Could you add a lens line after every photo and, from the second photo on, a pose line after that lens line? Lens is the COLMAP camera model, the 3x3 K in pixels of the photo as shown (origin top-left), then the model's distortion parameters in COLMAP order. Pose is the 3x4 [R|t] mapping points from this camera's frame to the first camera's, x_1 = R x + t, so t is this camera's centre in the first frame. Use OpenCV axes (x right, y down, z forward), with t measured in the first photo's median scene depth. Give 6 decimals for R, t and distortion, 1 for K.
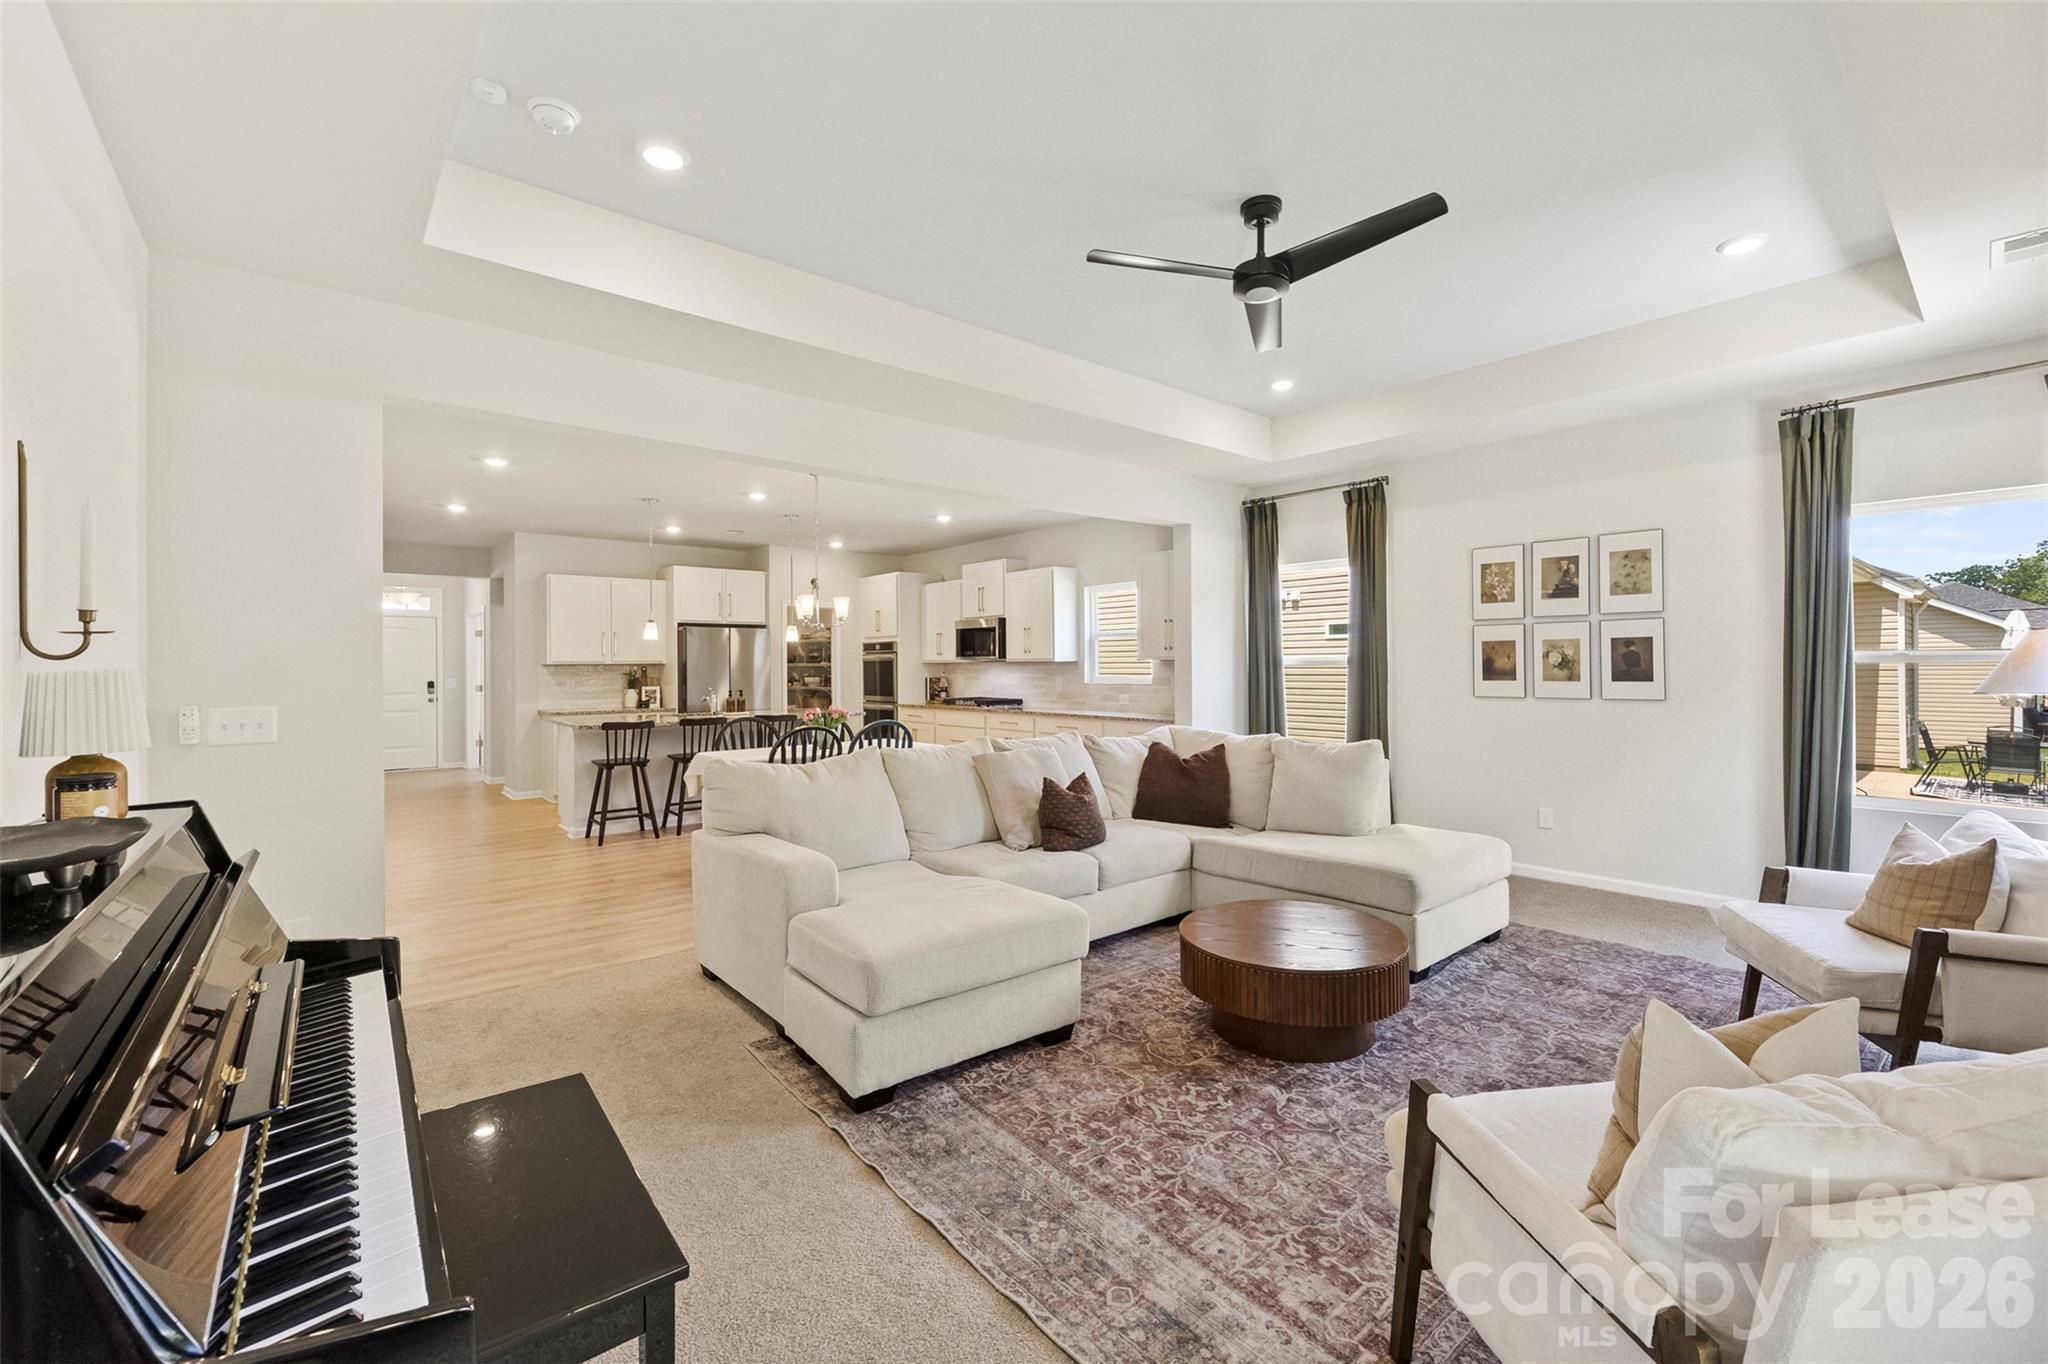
lens RADIAL K [[838.0, 0, 1017.6], [0, 838.0, 662.7], [0, 0, 1]] dist [0.001574, 0.000023]
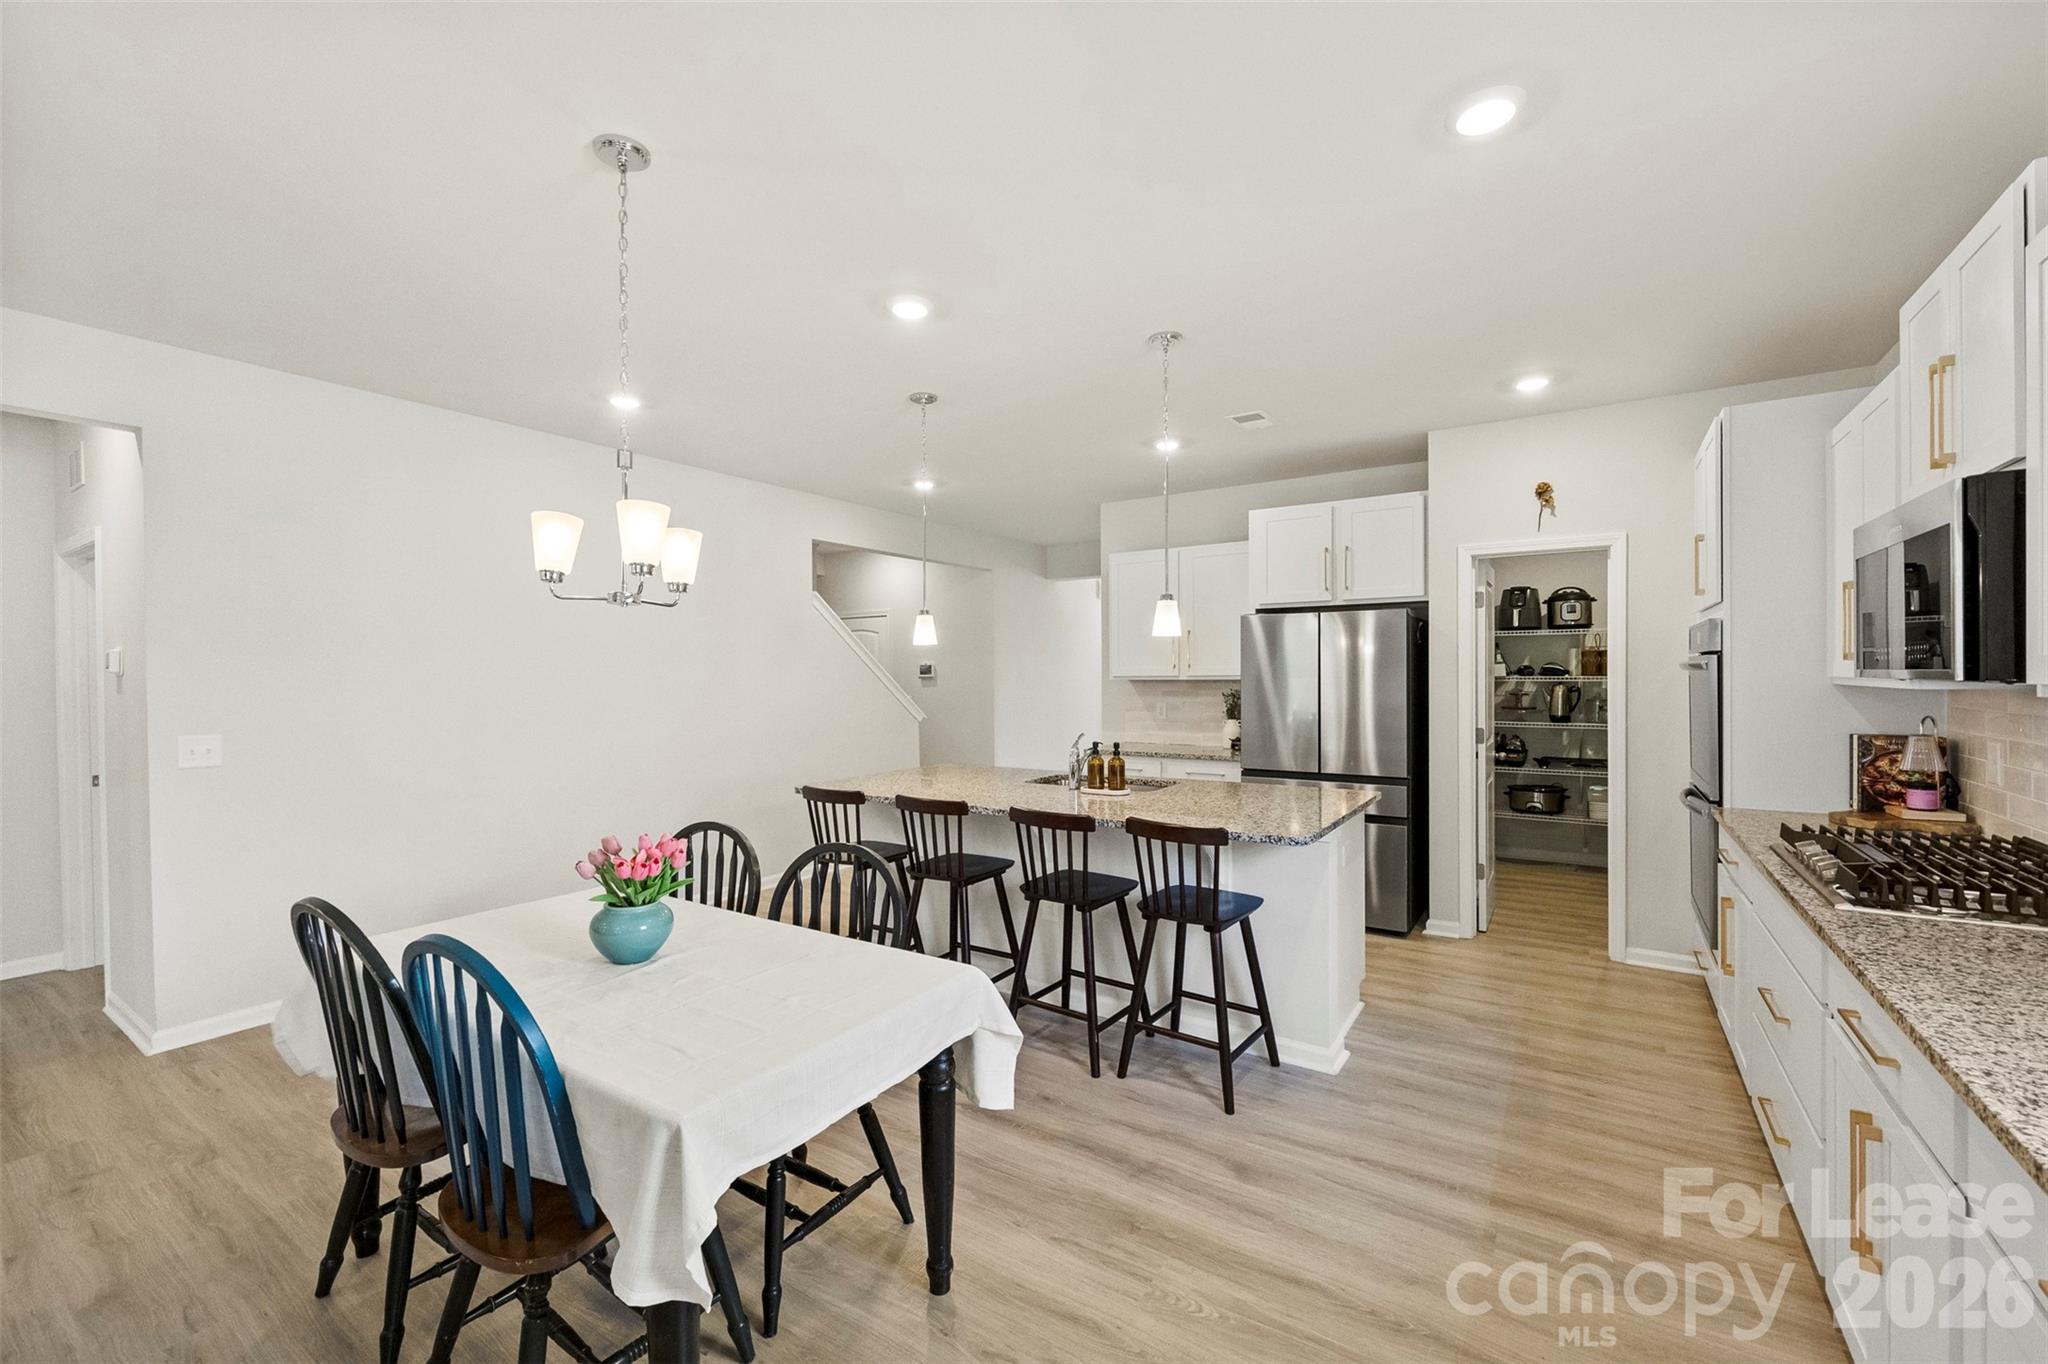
lens RADIAL K [[838.0, 0, 1028.6], [0, 838.0, 683.4], [0, 0, 1]] dist [0.001574, 0.000023]
pose [[0.301686, 0.013144, -0.953317, 0.094741], [-0.003881, 0.999914, 0.012558, -0.003089], [0.953400, -0.000088, 0.301711, 0.650408]]
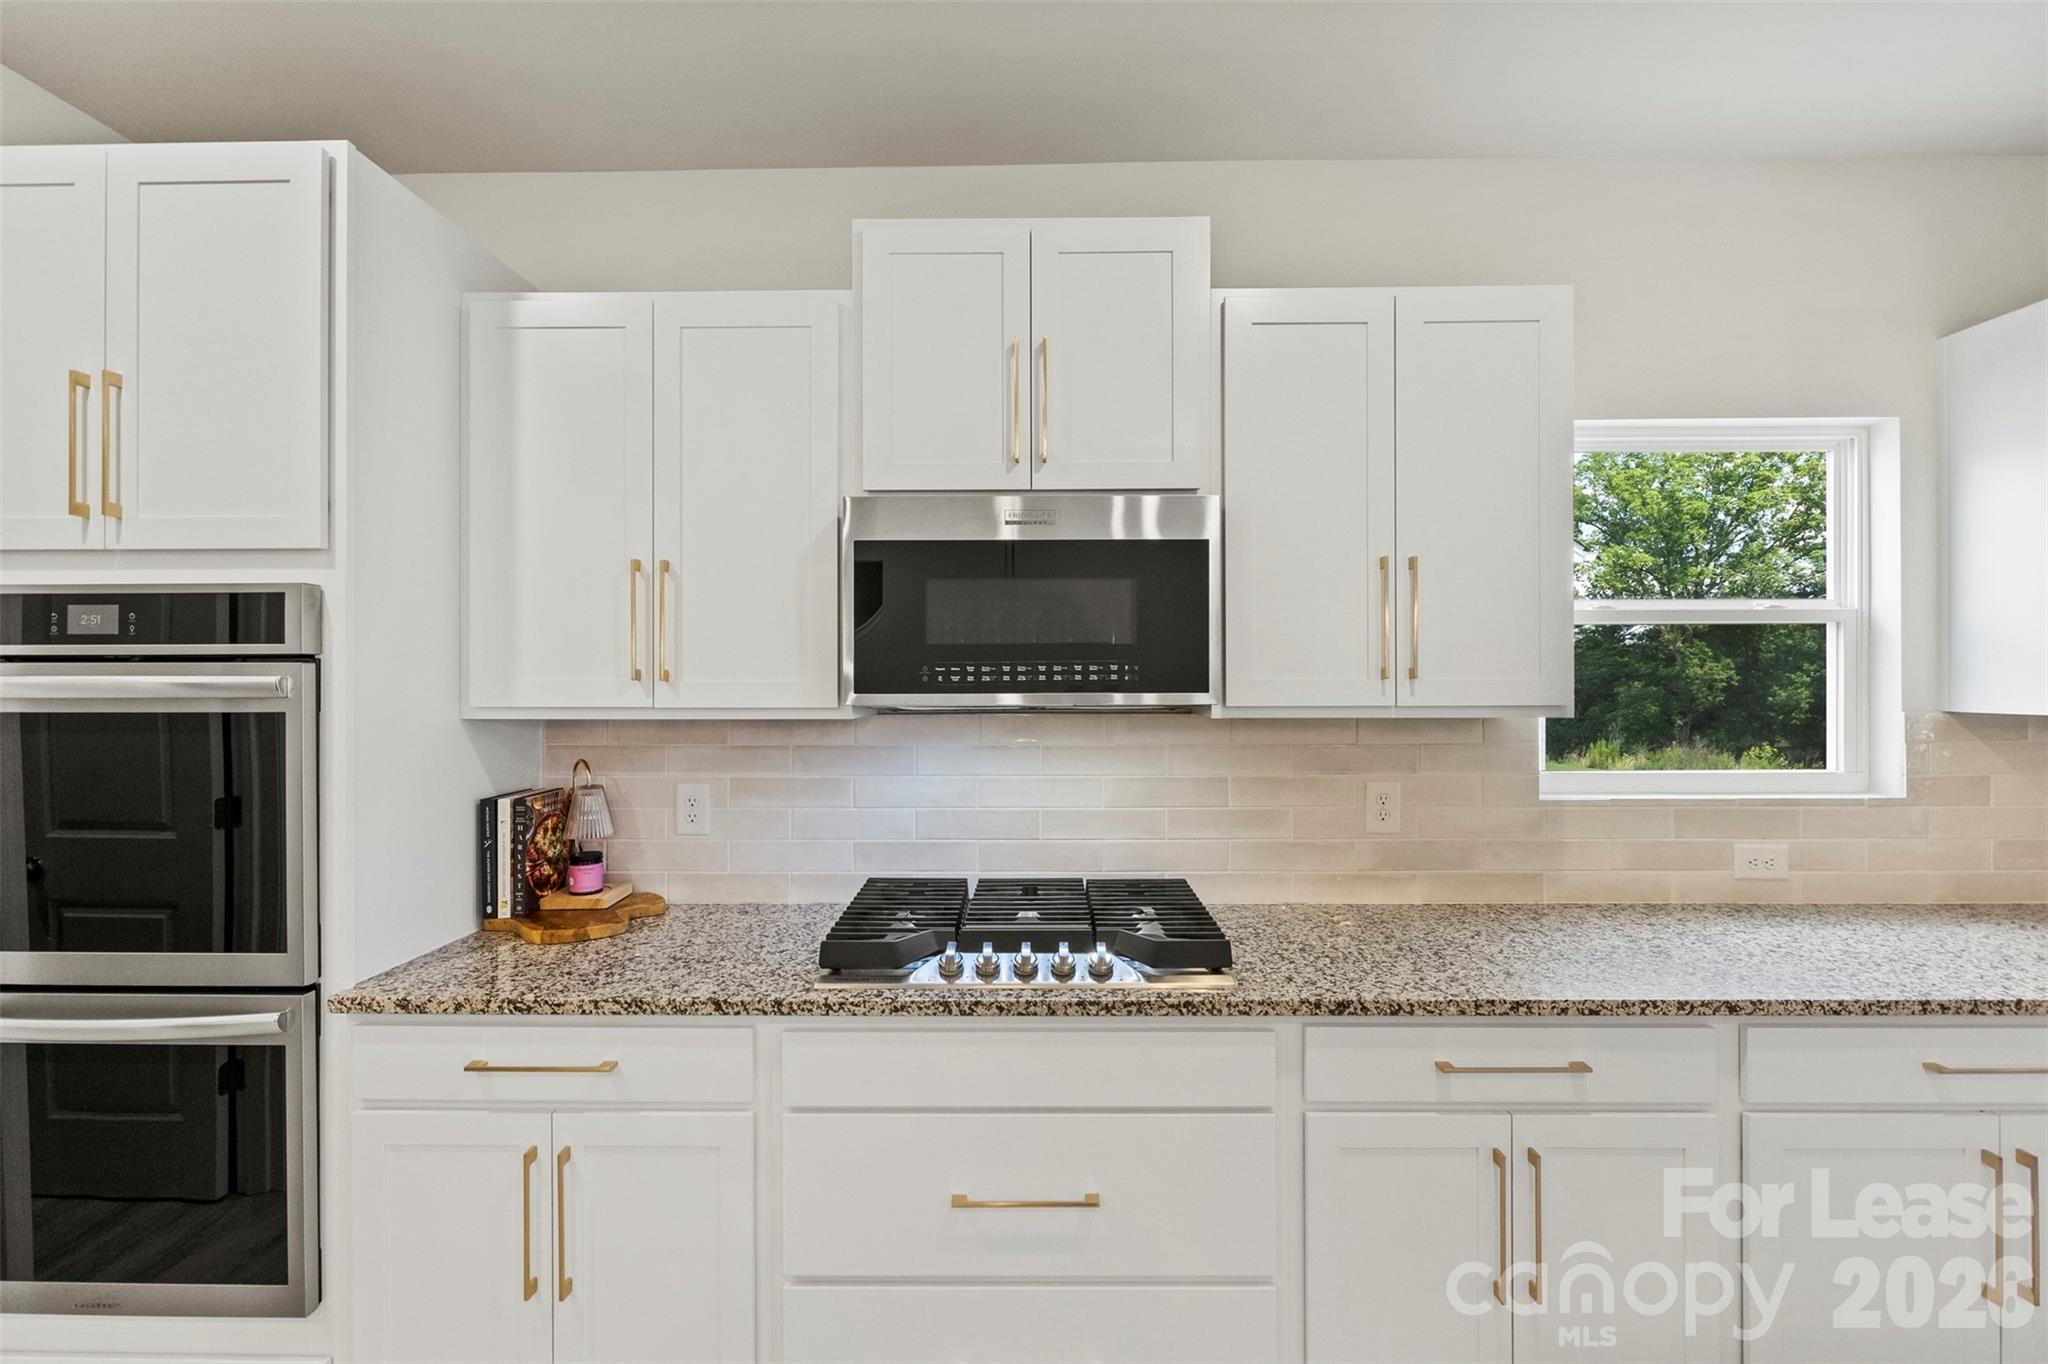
lens RADIAL K [[838.0, 0, 1028.8], [0, 838.0, 675.7], [0, 0, 1]] dist [0.001574, 0.000023]
pose [[0.644133, 0.005357, 0.764895, -0.181084], [0.000378, 0.999973, -0.007322, -0.008213], [-0.764913, 0.005006, 0.644114, 0.821432]]
